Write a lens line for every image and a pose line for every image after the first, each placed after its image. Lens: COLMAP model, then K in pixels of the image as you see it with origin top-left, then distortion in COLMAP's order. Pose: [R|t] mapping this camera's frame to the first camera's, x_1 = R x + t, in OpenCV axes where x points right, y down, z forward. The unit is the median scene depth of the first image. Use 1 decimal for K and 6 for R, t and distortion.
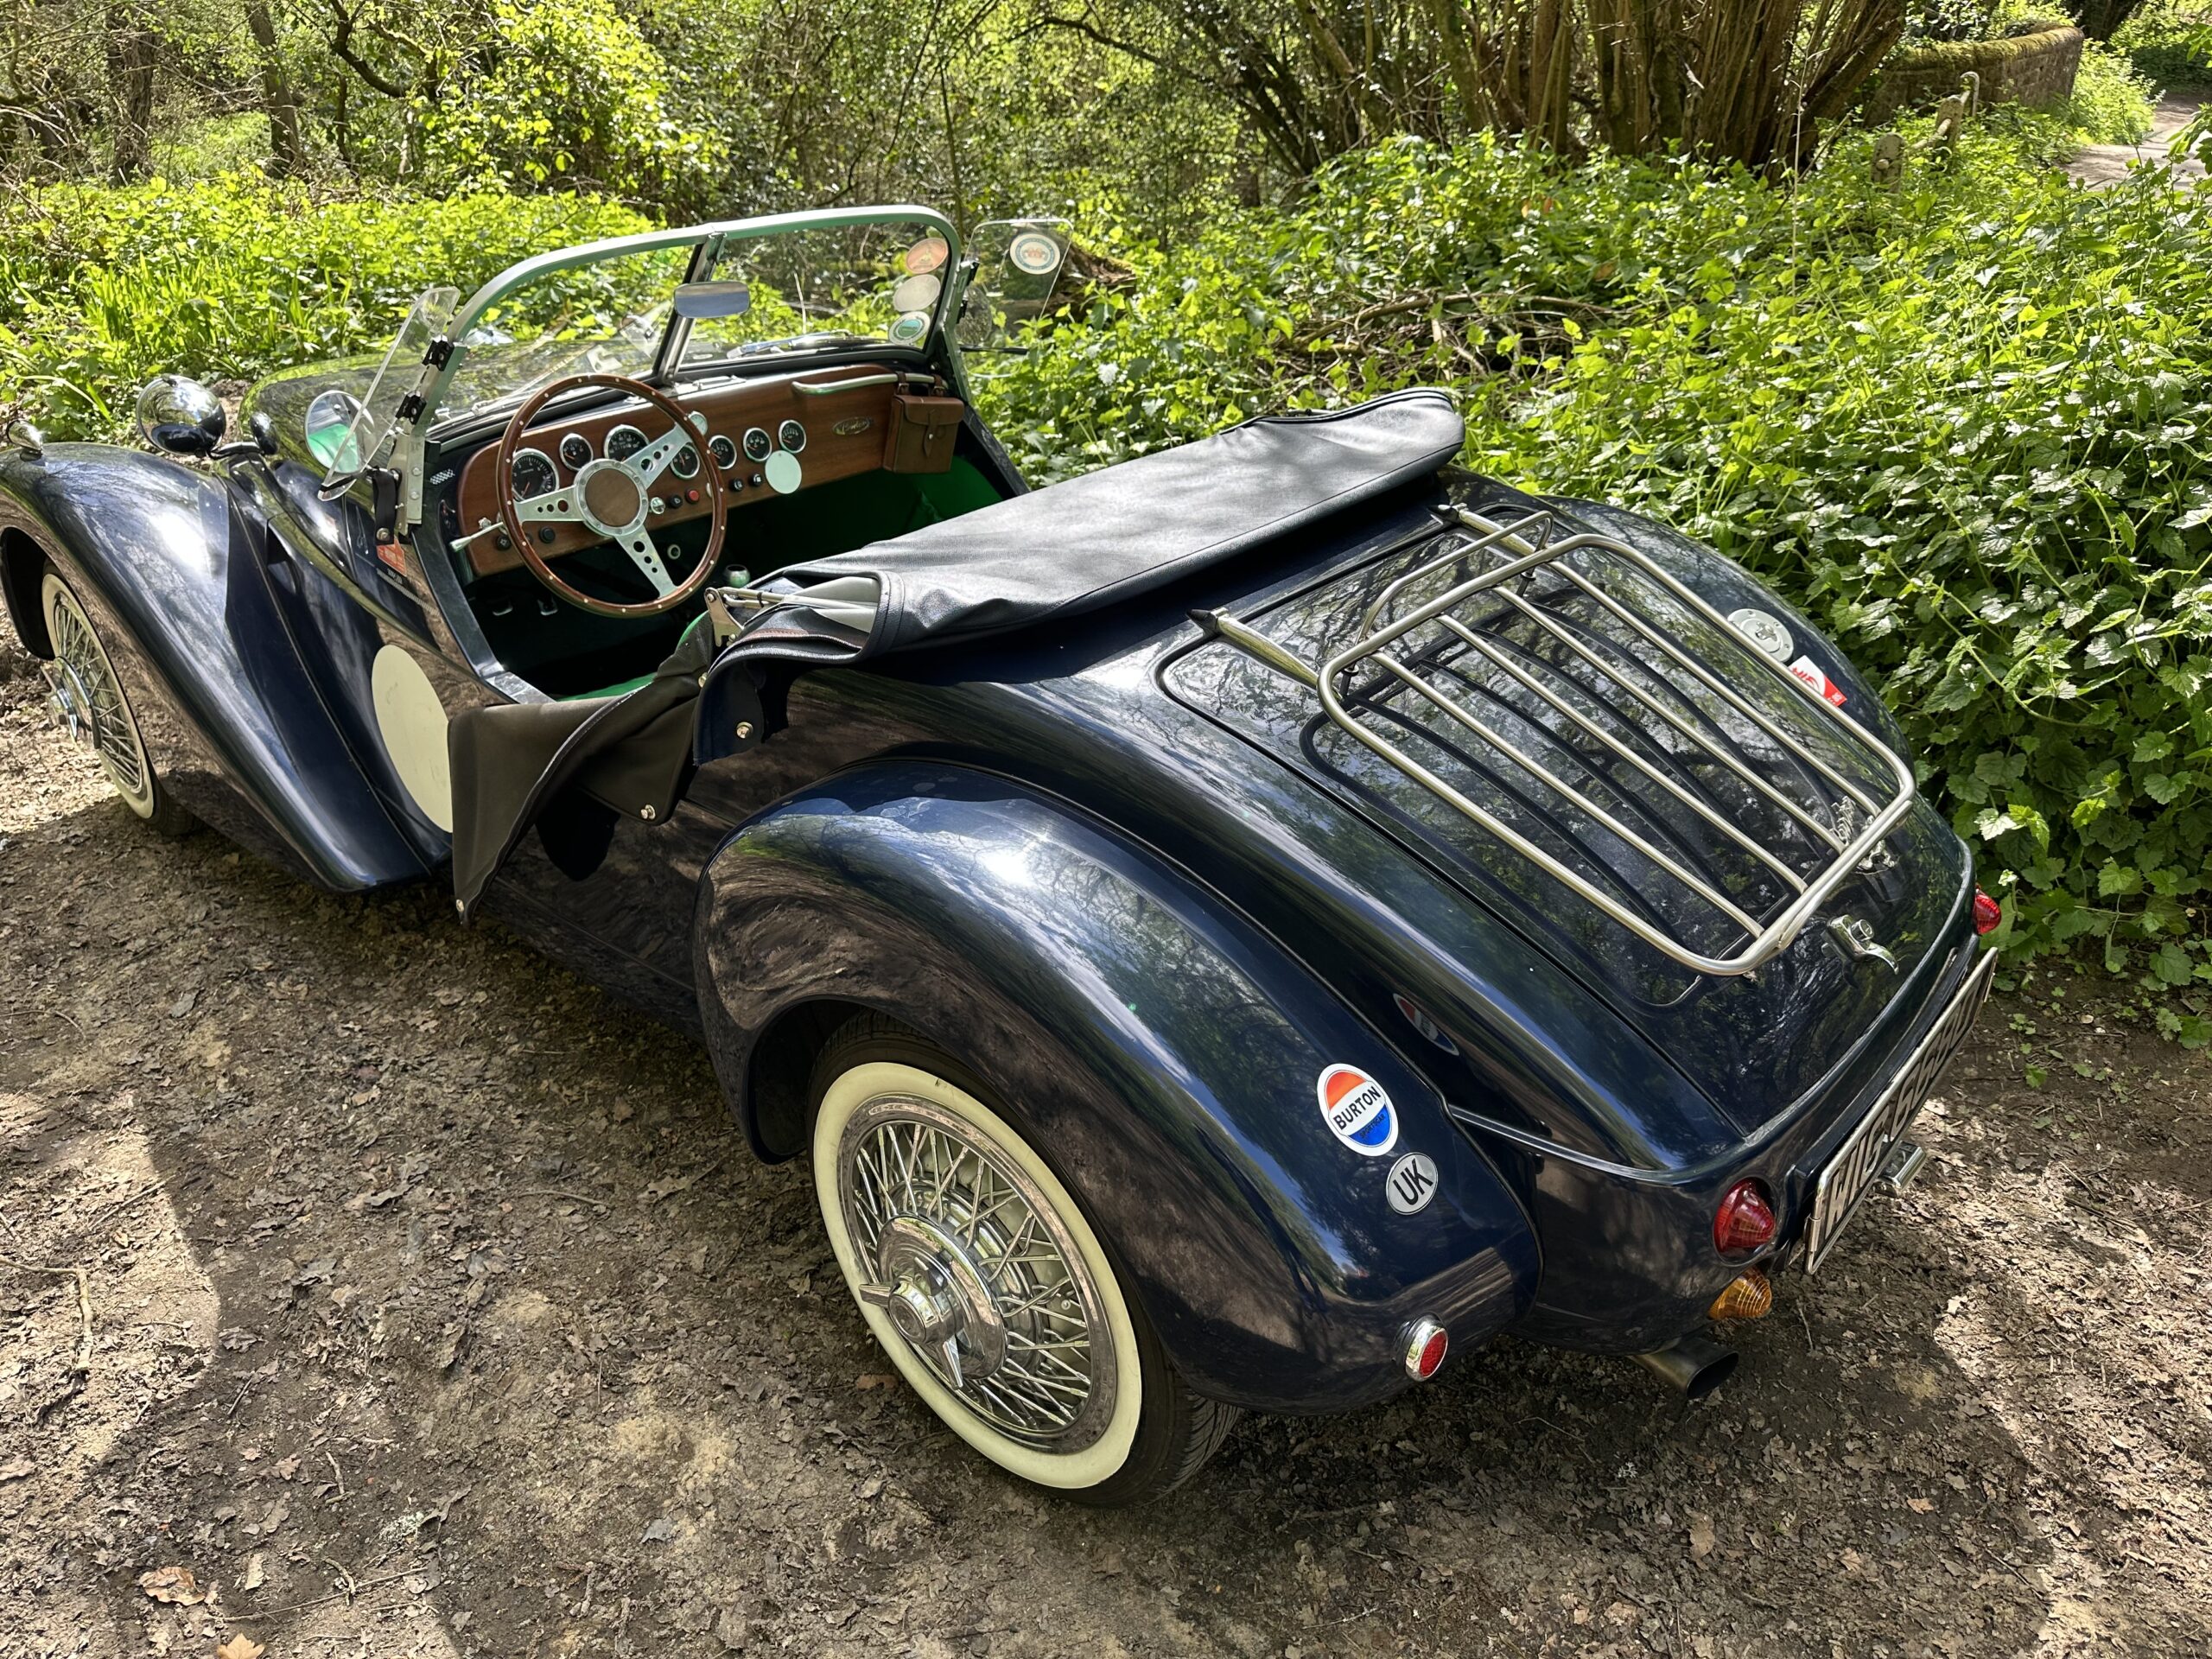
lens RADIAL K [[1586.4, 0, 1106.0], [0, 1586.4, 829.5], [0, 0, 1]] dist [-0.003139, -0.004603]
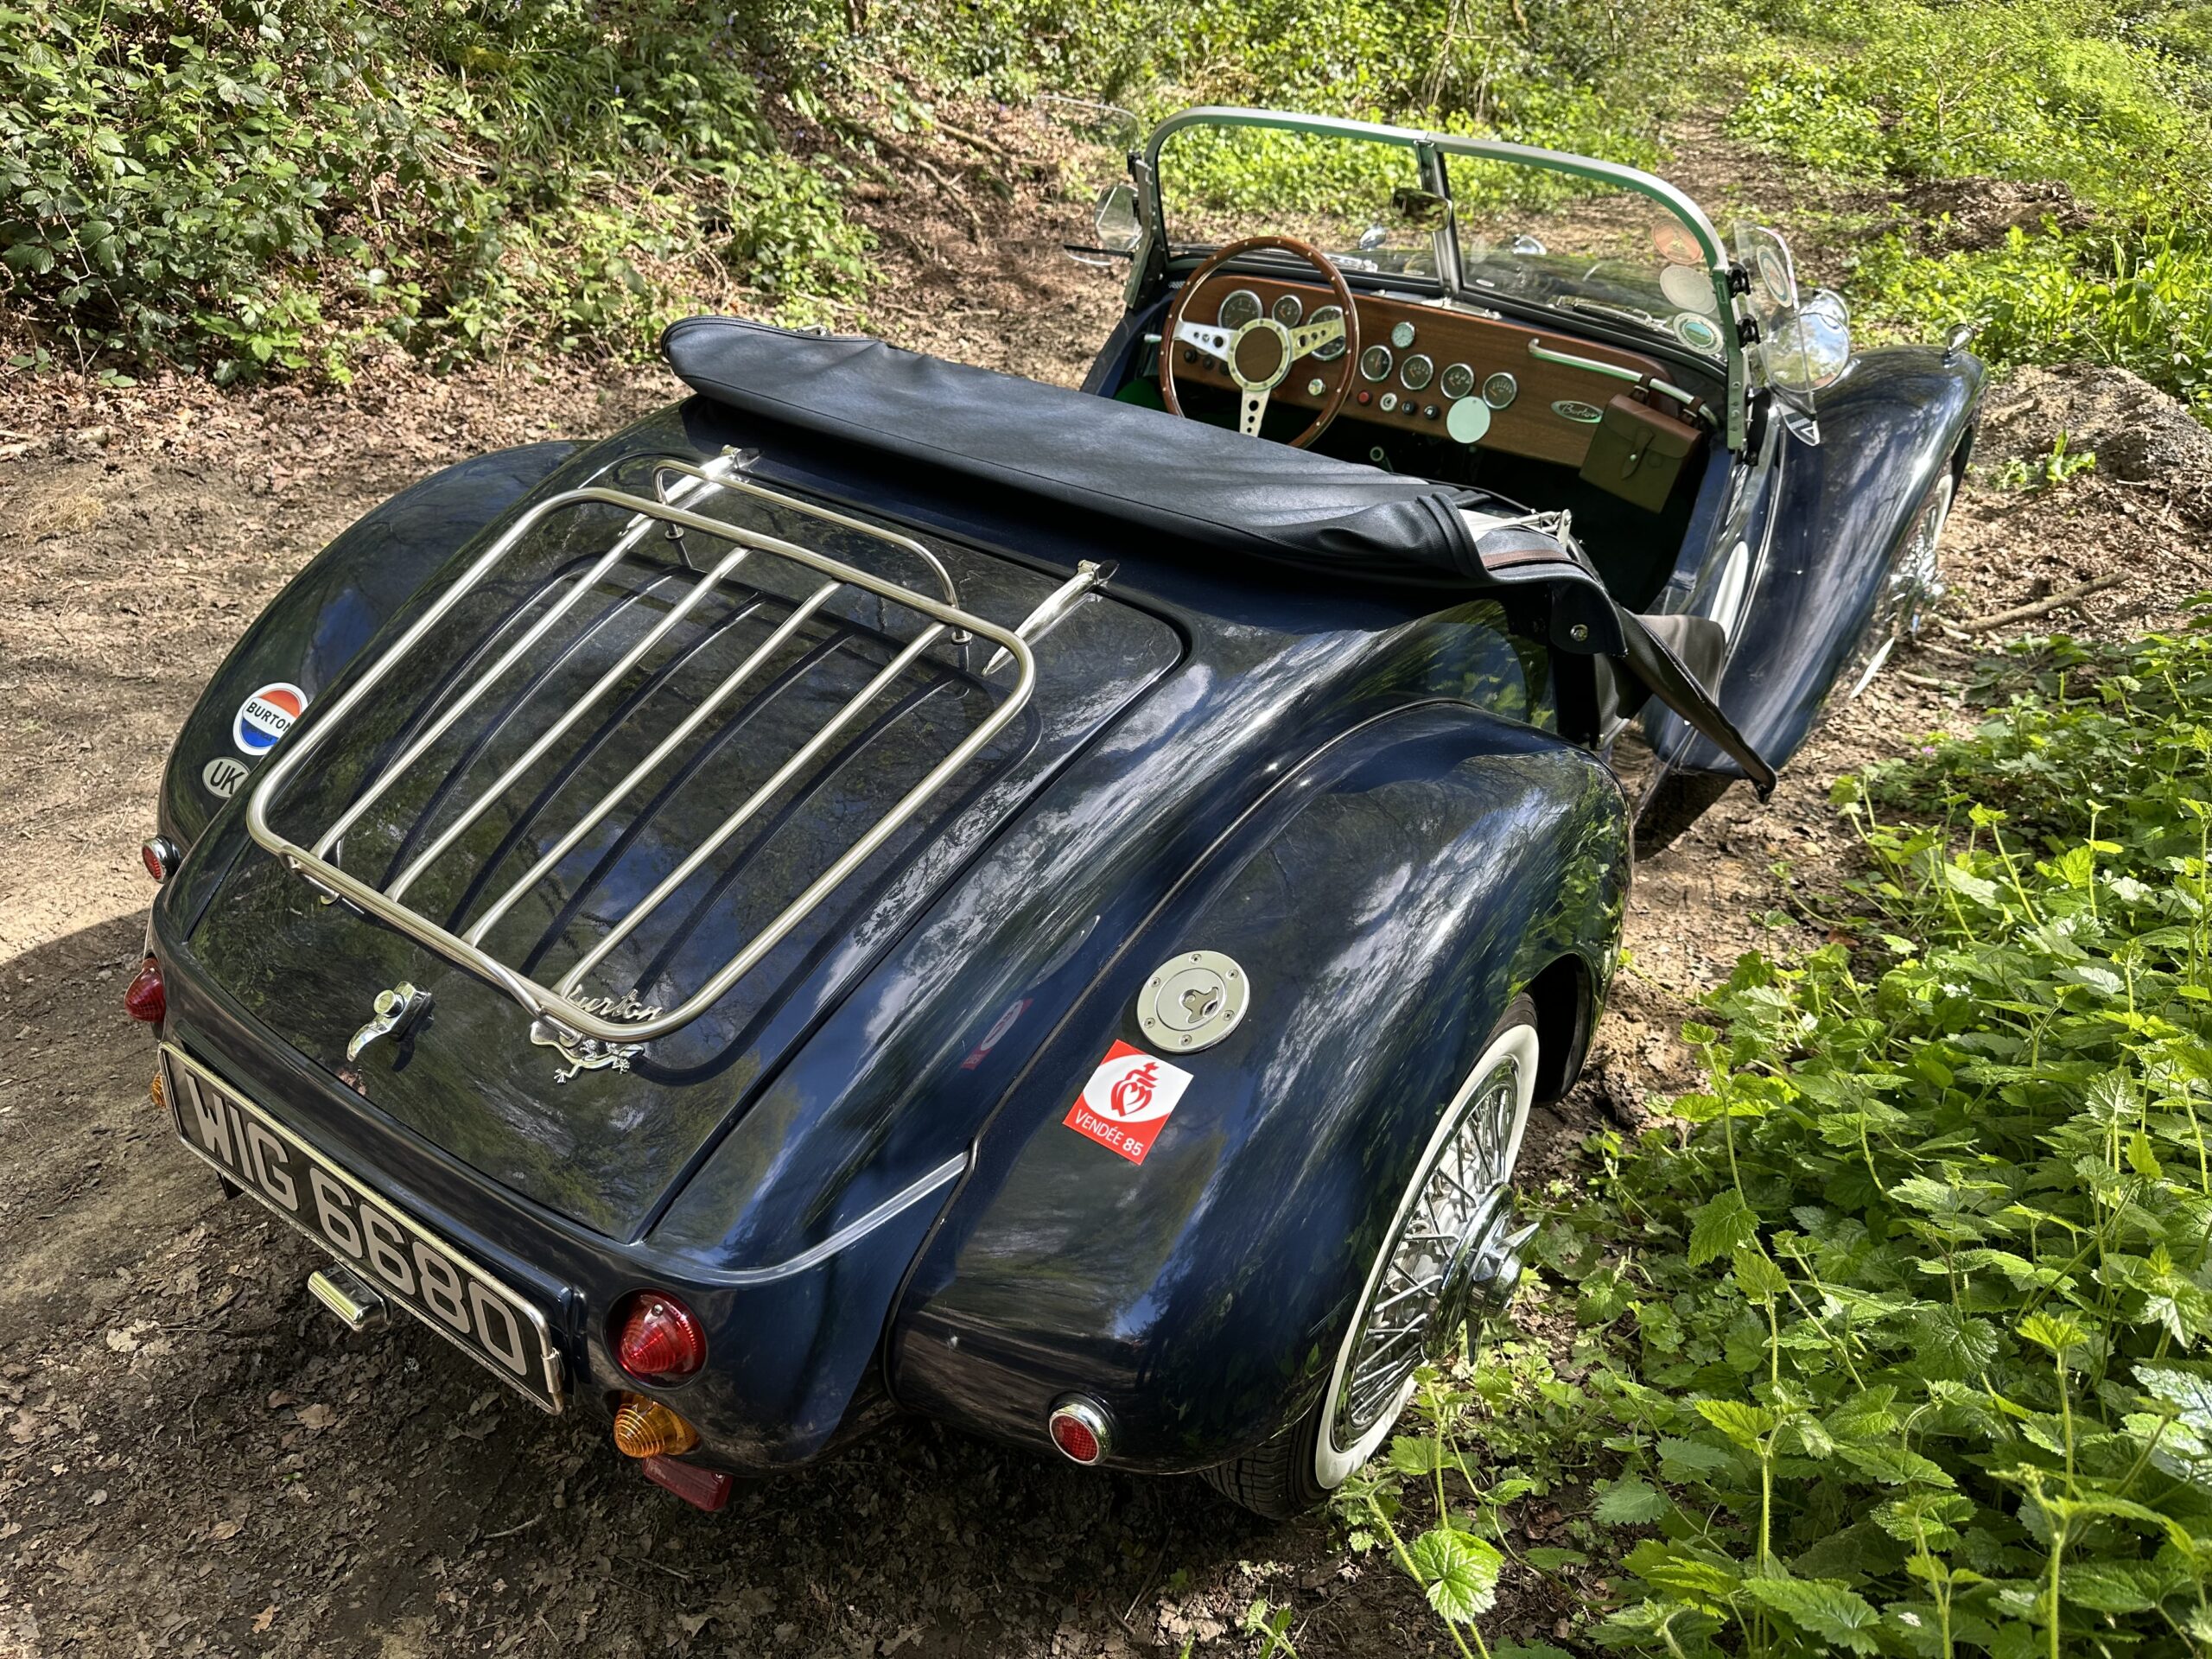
lens RADIAL K [[1536.9, 0, 1106.0], [0, 1536.9, 829.5], [0, 0, 1]] dist [0.131292, -0.229065]
pose [[0.134953, 0.527514, -0.838759, 0.708517], [-0.521294, 0.757681, 0.392648, -0.310959], [0.842639, 0.384251, 0.377241, 0.602894]]
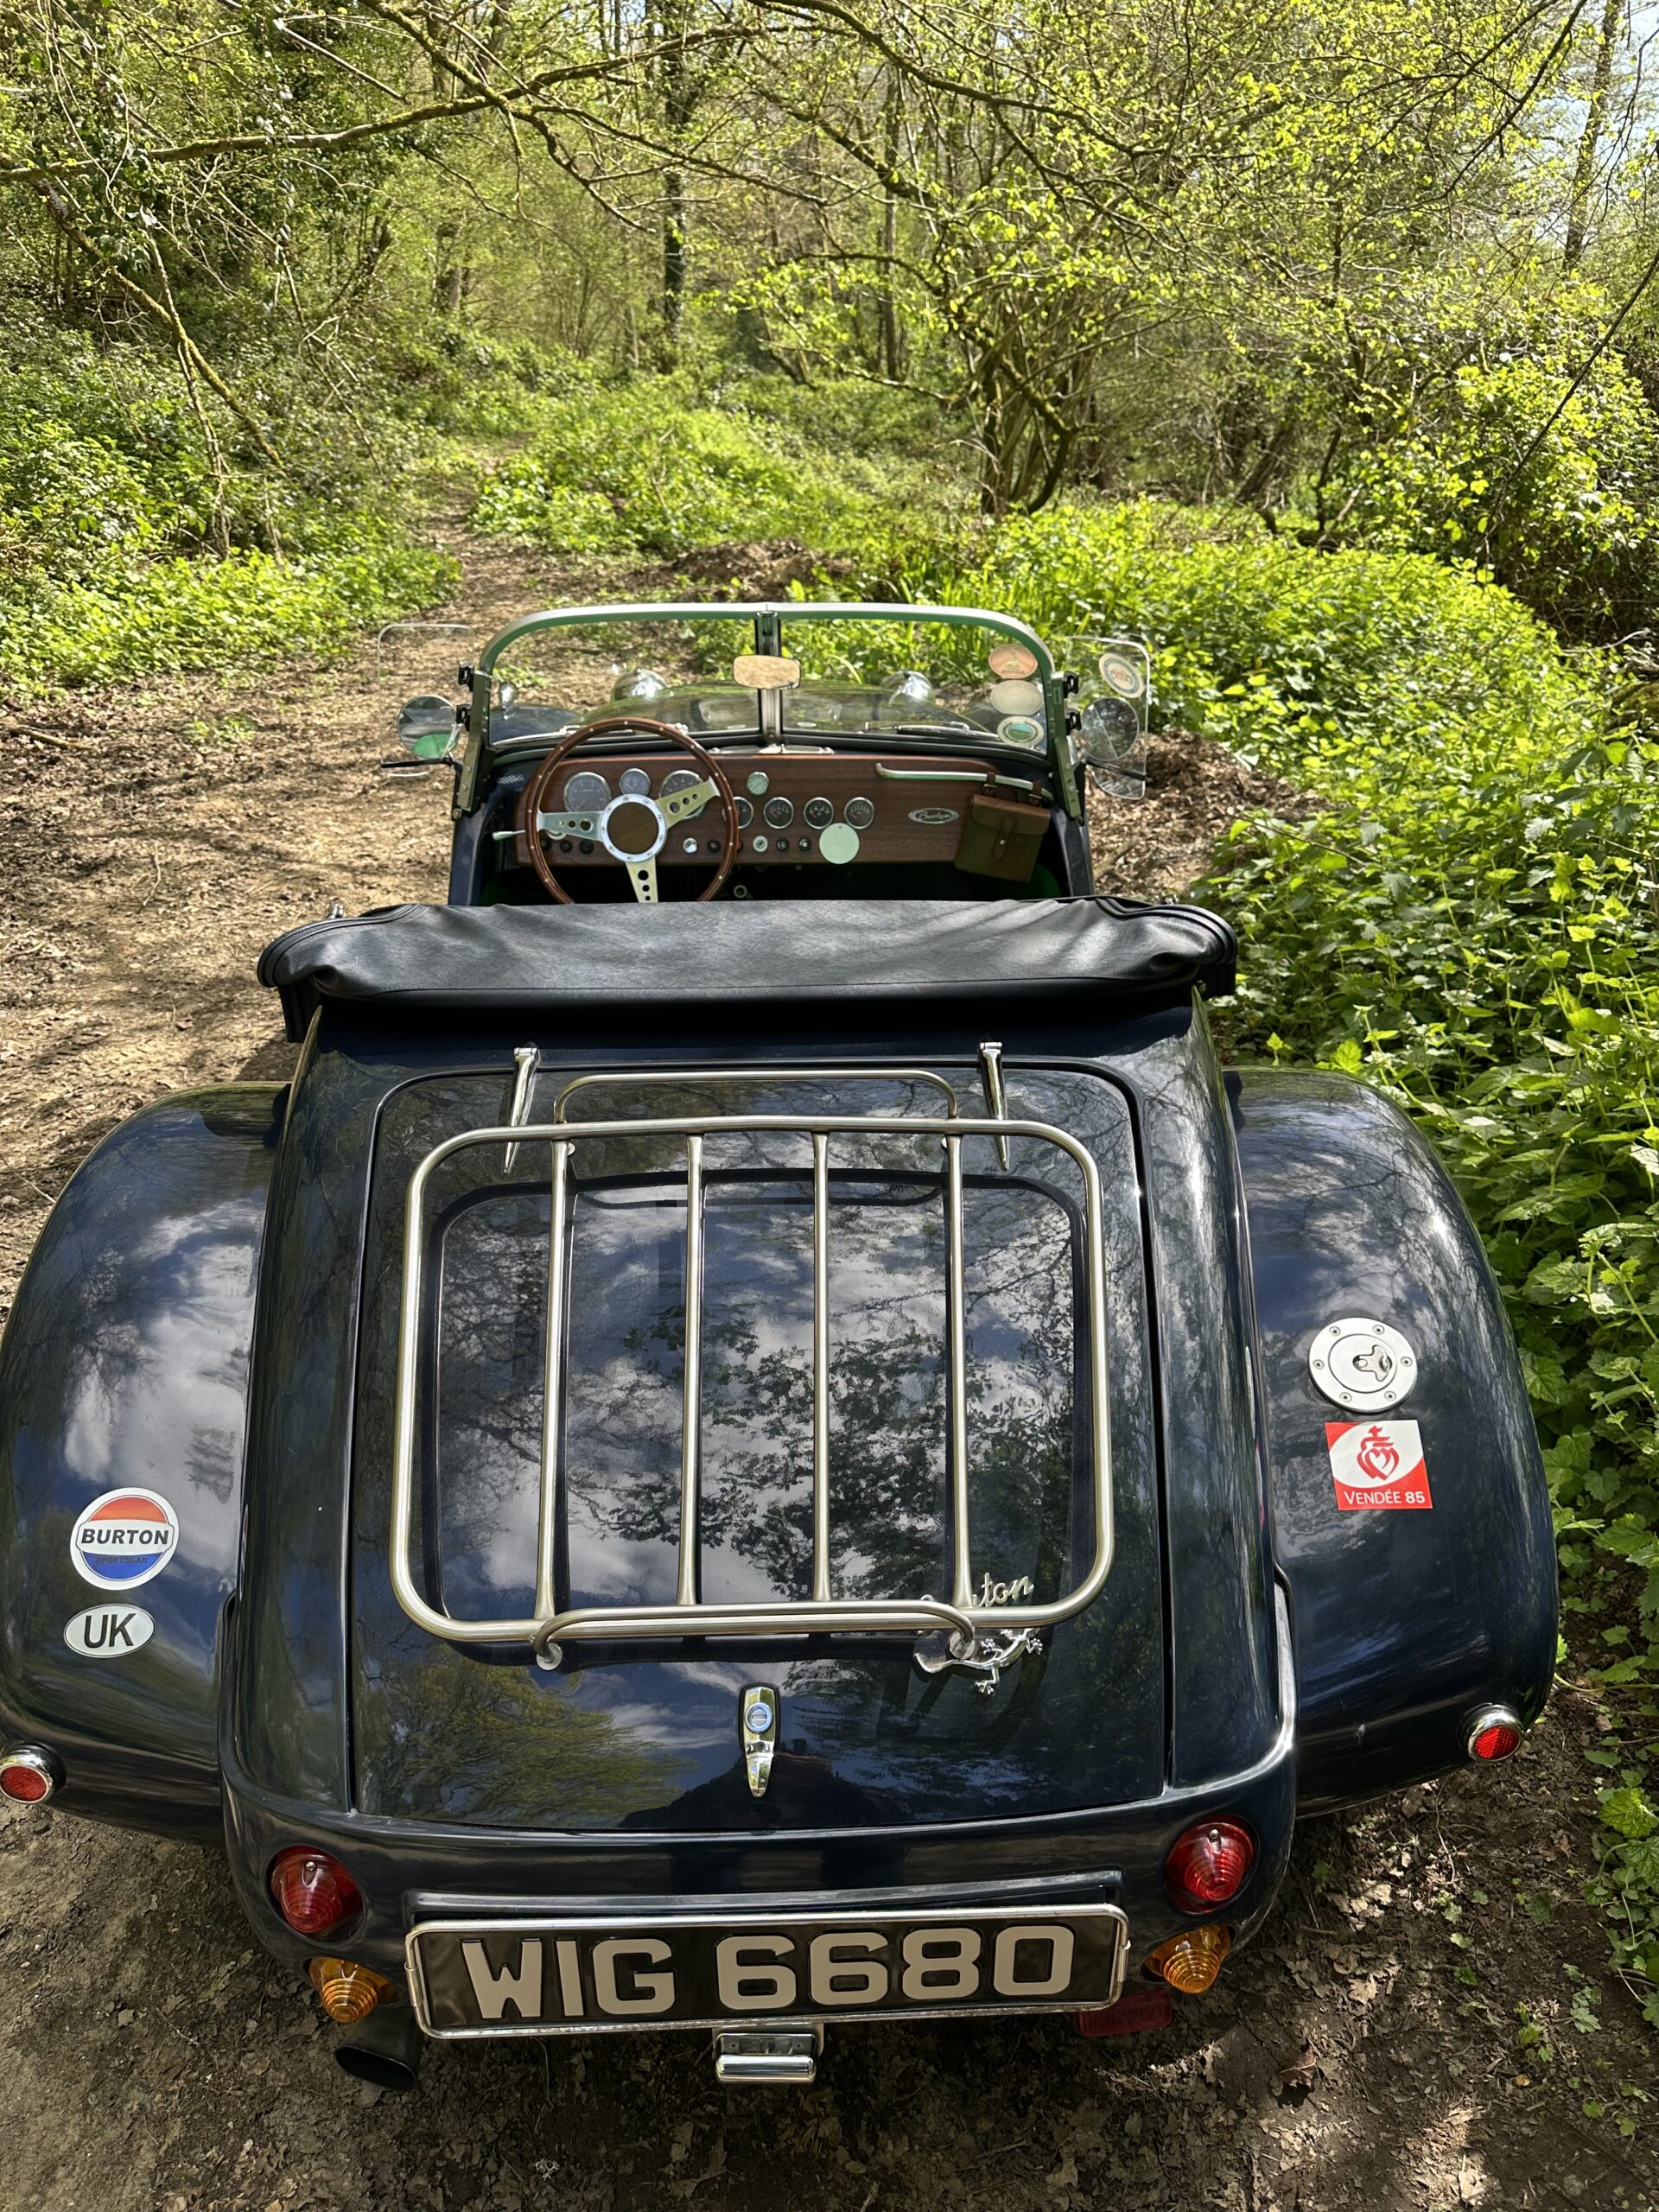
lens RADIAL K [[1542.7, 0, 829.5], [0, 1542.7, 1106.0], [0, 0, 1]] dist [0.172395, -0.335443]
pose [[0.690151, 0.324157, -0.647003, 0.542534], [-0.345620, 0.933153, 0.098853, -0.173684], [0.635797, 0.155394, 0.756052, 0.266110]]
